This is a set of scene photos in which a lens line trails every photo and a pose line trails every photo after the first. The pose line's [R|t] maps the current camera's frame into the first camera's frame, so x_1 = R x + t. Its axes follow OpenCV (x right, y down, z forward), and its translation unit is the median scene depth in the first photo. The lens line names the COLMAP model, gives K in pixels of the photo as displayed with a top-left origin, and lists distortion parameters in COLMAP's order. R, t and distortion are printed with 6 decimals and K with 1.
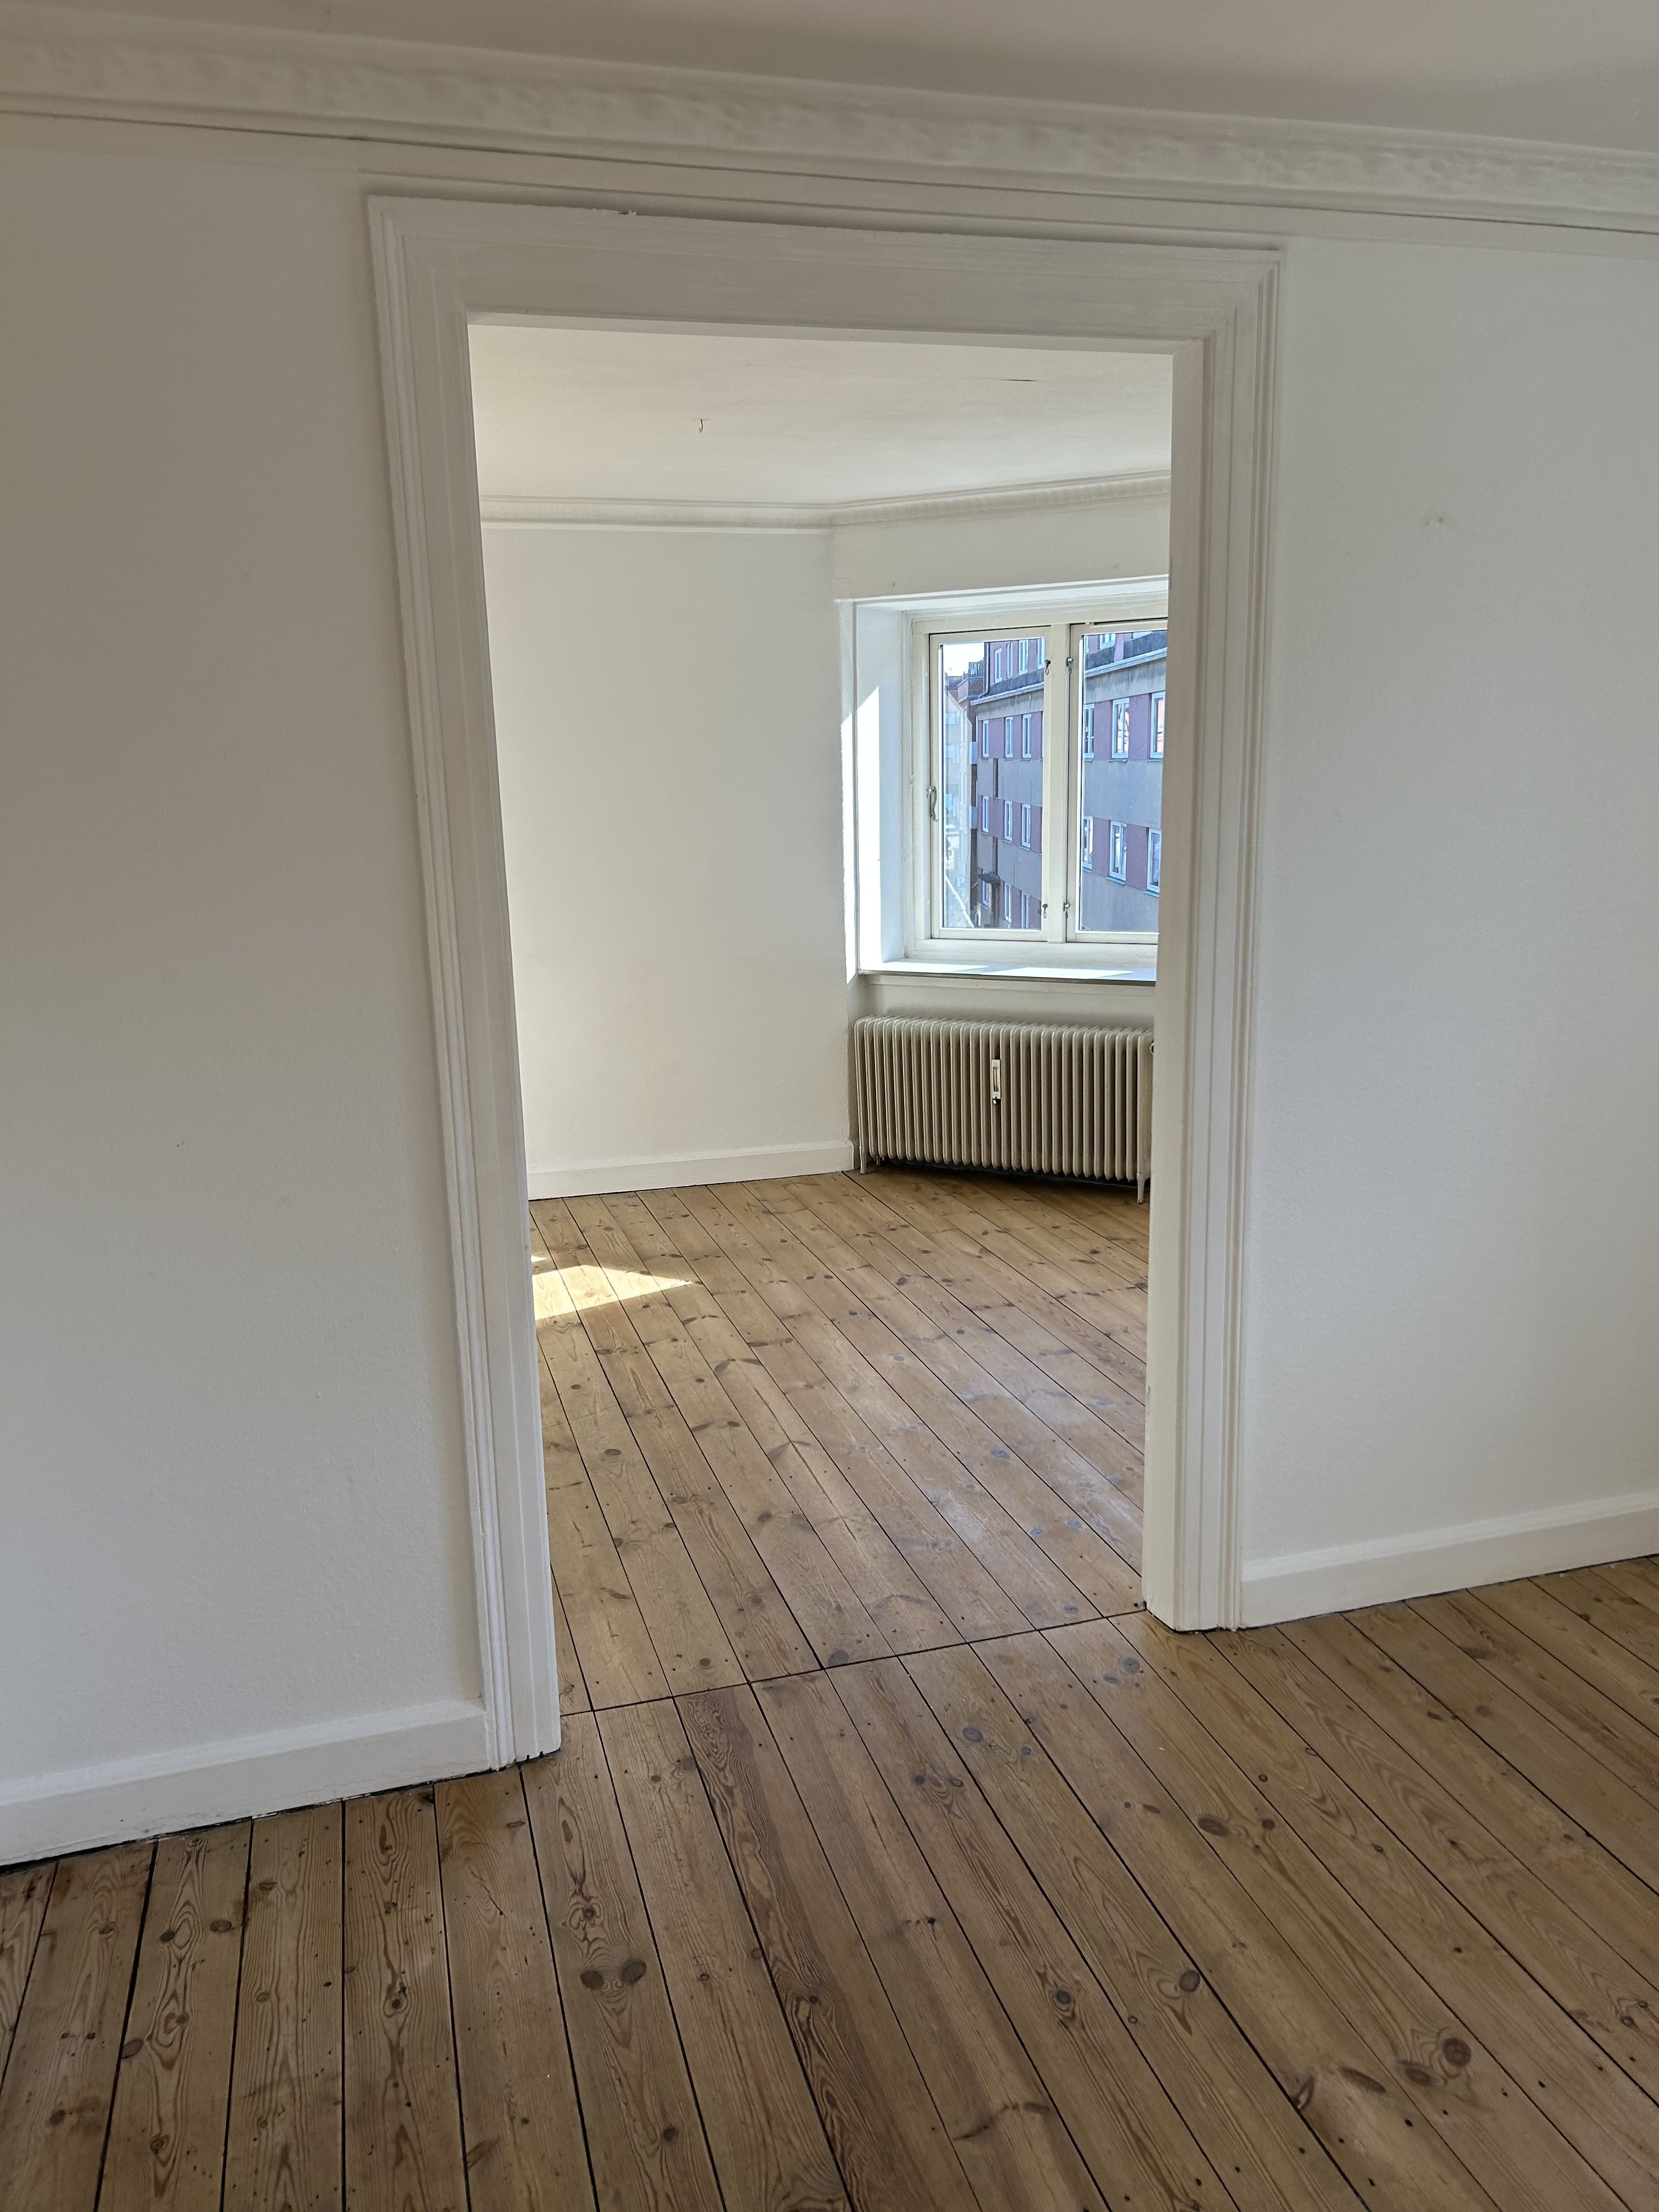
lens RADIAL K [[1658.9, 0, 851.1], [0, 1658.9, 1115.8], [0, 0, 1]] dist [0.121817, -0.165085]
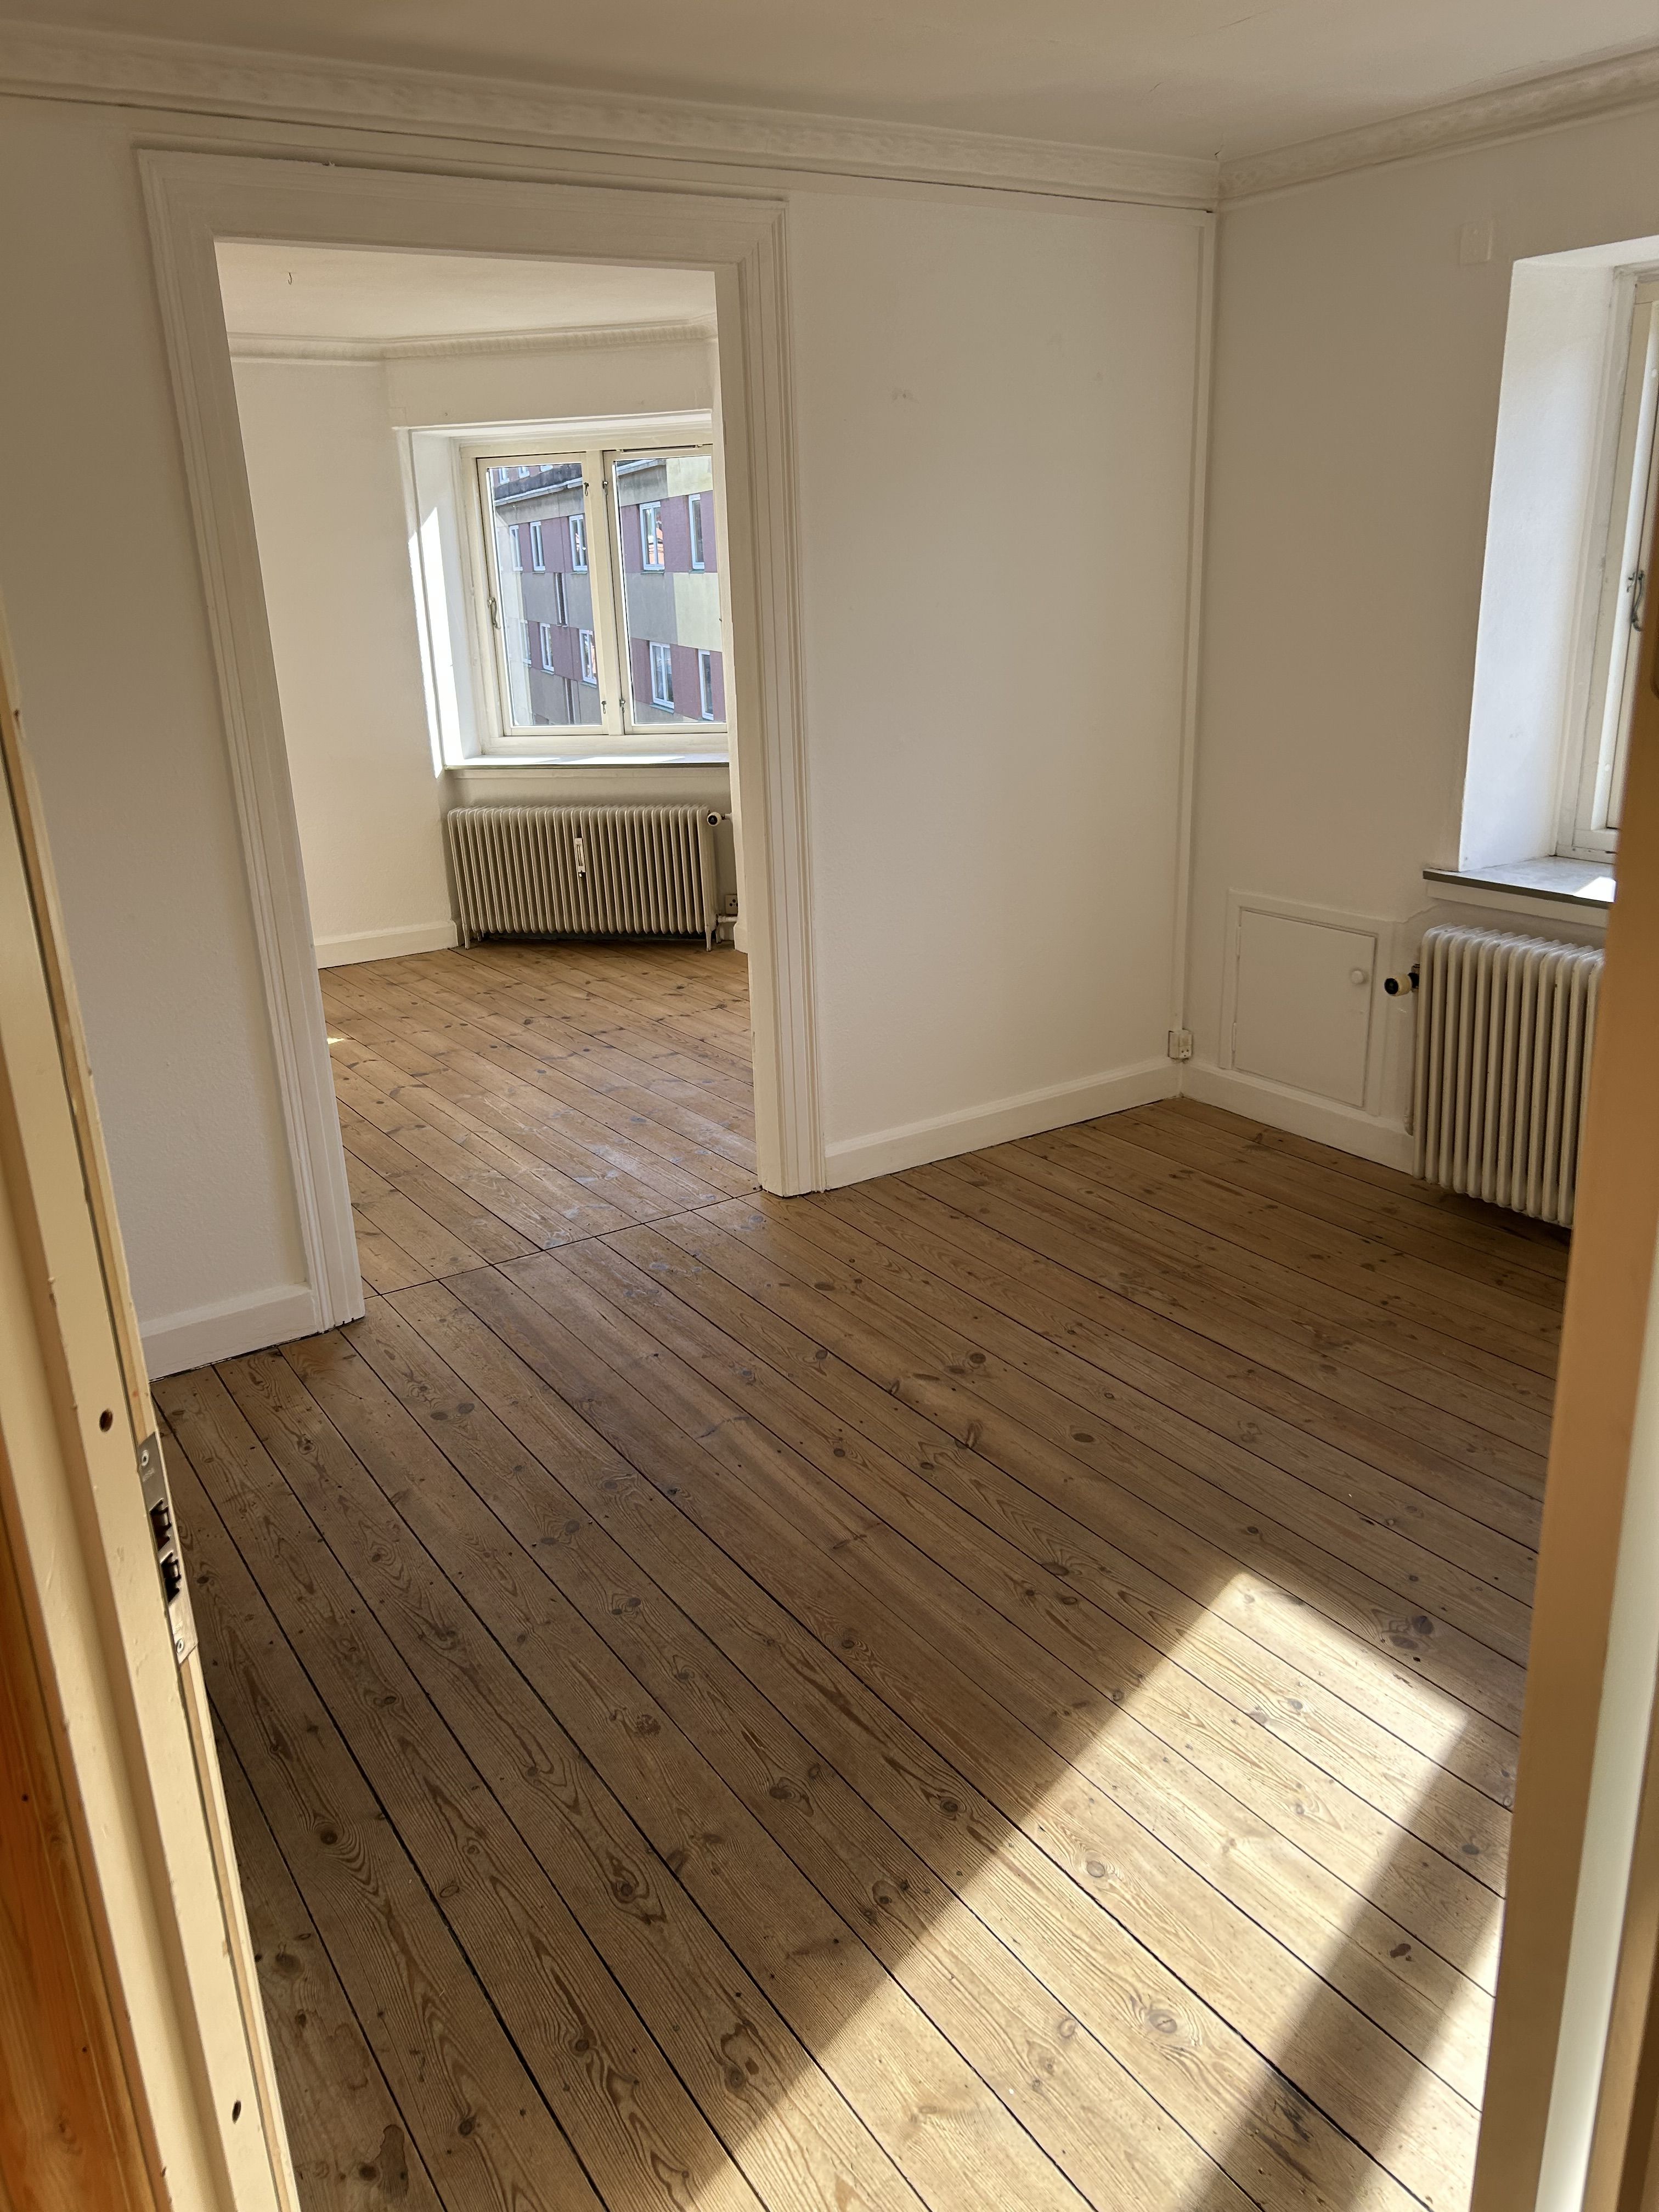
lens RADIAL K [[1638.0, 0, 824.9], [0, 1638.0, 1112.4], [0, 0, 1]] dist [0.117344, -0.120222]
pose [[0.960676, -0.105278, 0.256939, -0.077651], [0.077688, 0.990289, 0.115293, 0.045136], [-0.266582, -0.090798, 0.959526, -0.214286]]
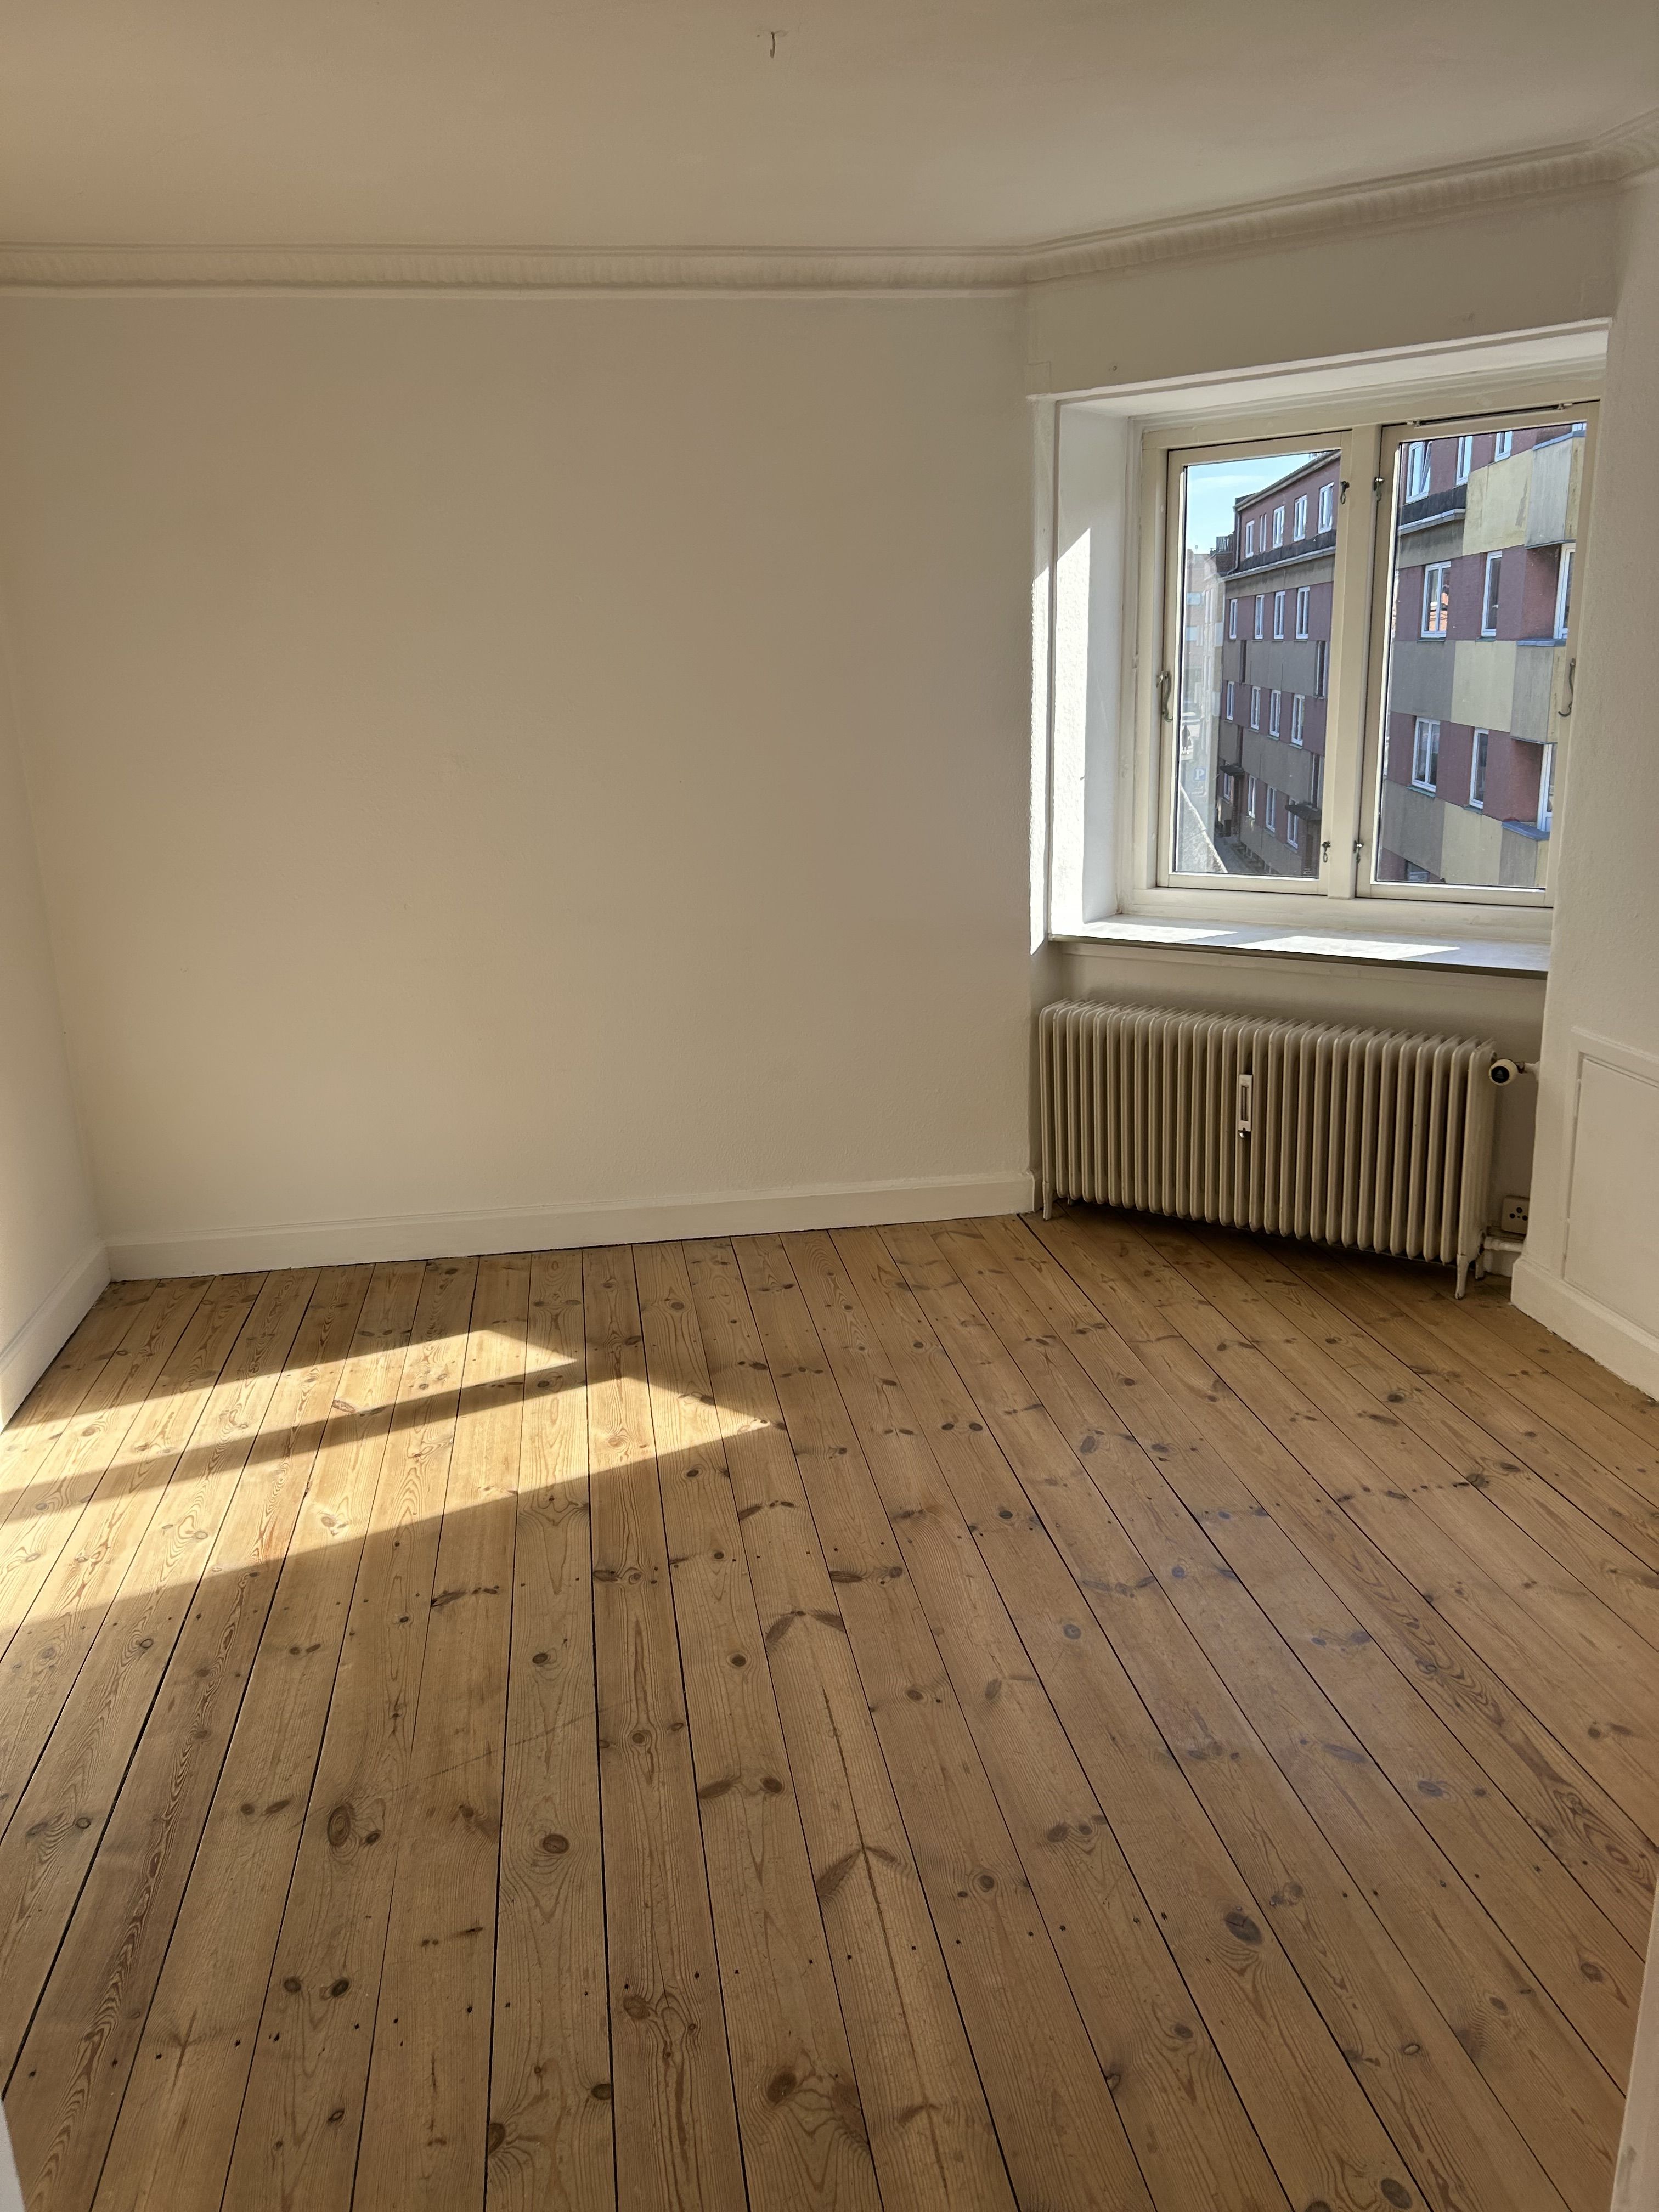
lens RADIAL K [[1684.3, 0, 829.5], [0, 1684.3, 1106.0], [0, 0, 1]] dist [0.085530, -0.173958]
pose [[0.989357, 0.029798, -0.142421, 0.021241], [-0.021829, 0.998124, 0.057196, -0.069337], [0.143859, -0.053478, 0.988152, 0.349454]]
